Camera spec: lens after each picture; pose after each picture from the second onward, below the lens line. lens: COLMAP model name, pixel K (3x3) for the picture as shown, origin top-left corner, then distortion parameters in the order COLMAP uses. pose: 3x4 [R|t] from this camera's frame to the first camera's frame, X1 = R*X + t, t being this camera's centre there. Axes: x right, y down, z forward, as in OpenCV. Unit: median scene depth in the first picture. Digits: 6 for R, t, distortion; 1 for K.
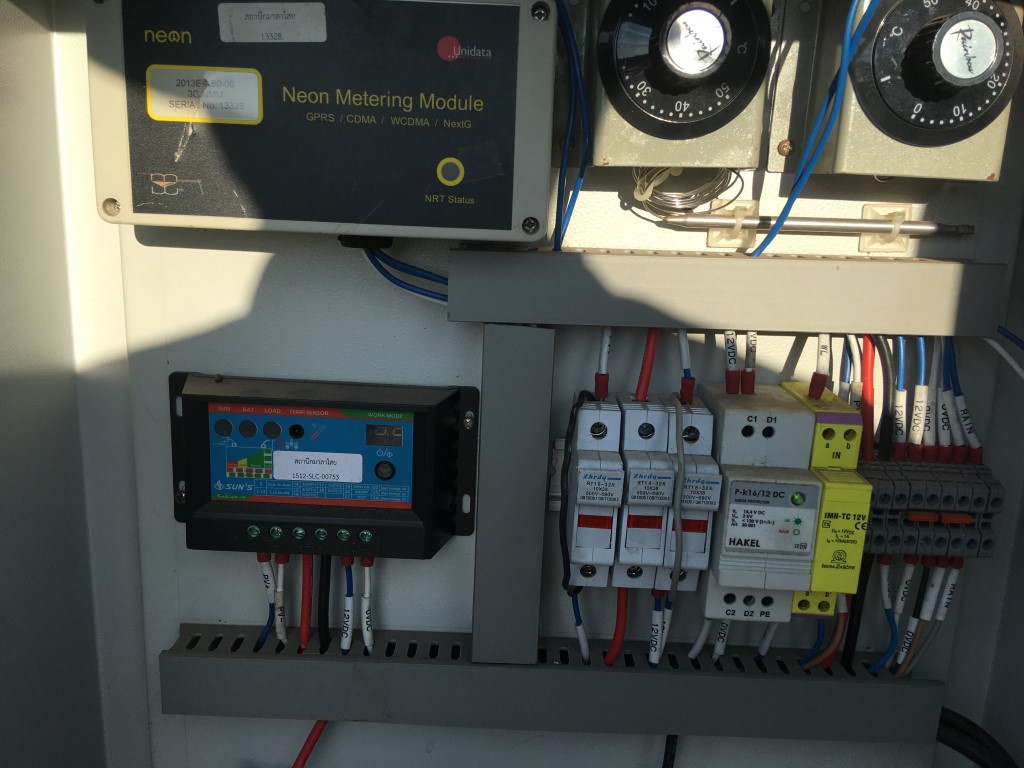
lens RADIAL K [[878.4, 0, 512.0], [0, 878.4, 384.0], [0, 0, 1]] dist [0.116475, -0.155322]
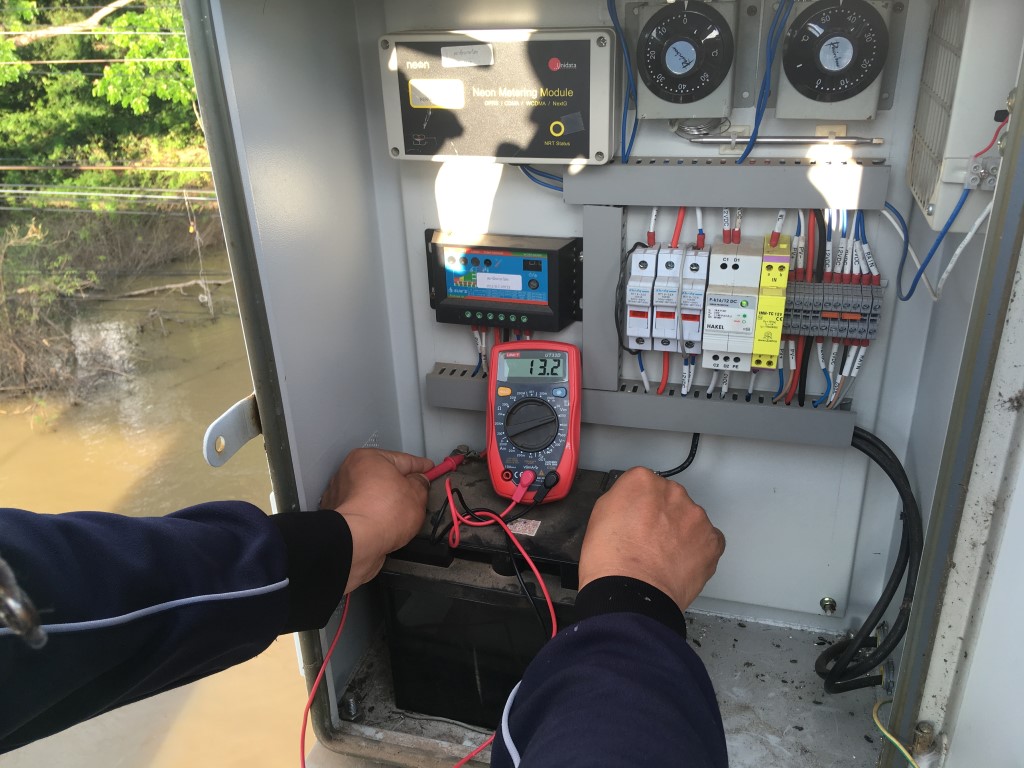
lens RADIAL K [[878.4, 0, 512.0], [0, 878.4, 384.0], [0, 0, 1]] dist [0.116475, -0.155322]
pose [[0.962272, 0.048886, -0.267661, 0.330779], [0.011487, 0.975551, 0.219474, -0.108583], [0.271846, -0.214268, 0.938184, -0.826995]]
